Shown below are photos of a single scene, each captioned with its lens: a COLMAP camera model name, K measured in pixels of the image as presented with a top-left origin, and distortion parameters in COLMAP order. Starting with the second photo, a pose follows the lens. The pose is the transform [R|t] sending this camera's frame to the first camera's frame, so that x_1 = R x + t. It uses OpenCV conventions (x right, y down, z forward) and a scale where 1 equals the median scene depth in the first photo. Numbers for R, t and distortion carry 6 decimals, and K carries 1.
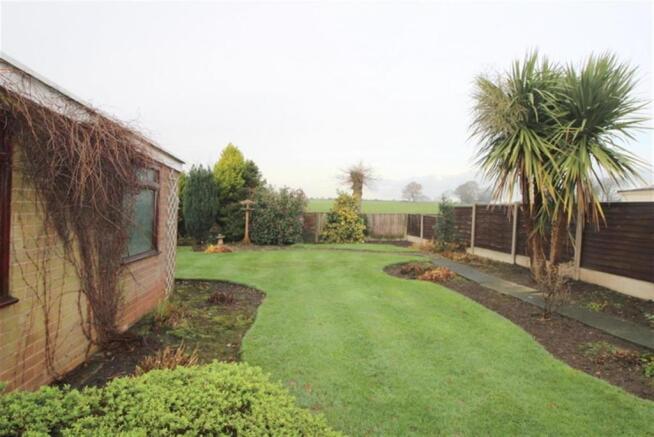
lens RADIAL K [[374.8, 0, 327.0], [0, 374.8, 218.5], [0, 0, 1]] dist [-0.001272, -0.000733]
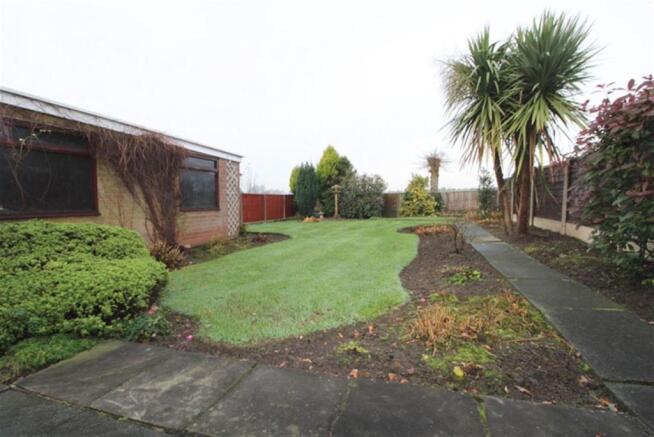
lens RADIAL K [[309.6, 0, 327.0], [0, 309.6, 218.5], [0, 0, 1]] dist [0.014585, -0.000229]
pose [[0.908273, -0.013597, -0.418156, 0.202126], [0.026715, 0.999317, 0.025532, 0.037357], [0.417523, -0.034361, 0.908016, -0.027692]]
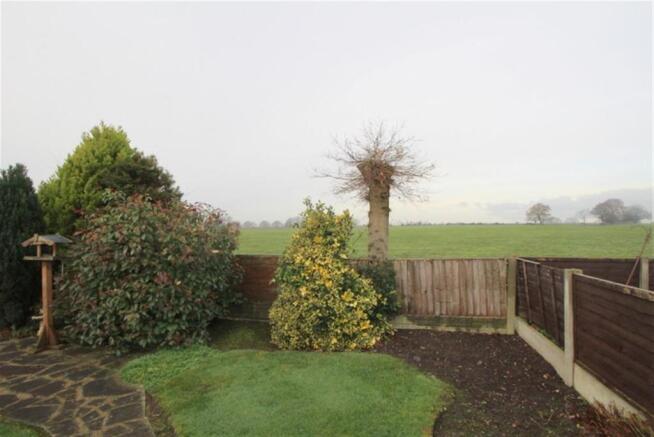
lens RADIAL K [[330.6, 0, 315.2], [0, 330.6, 221.6], [0, 0, 1]] dist [-0.015461, -0.000526]
pose [[0.929919, -0.037626, -0.365835, 0.170691], [0.013172, 0.997522, -0.069114, -0.032183], [0.367529, 0.059451, 0.928110, 0.702810]]
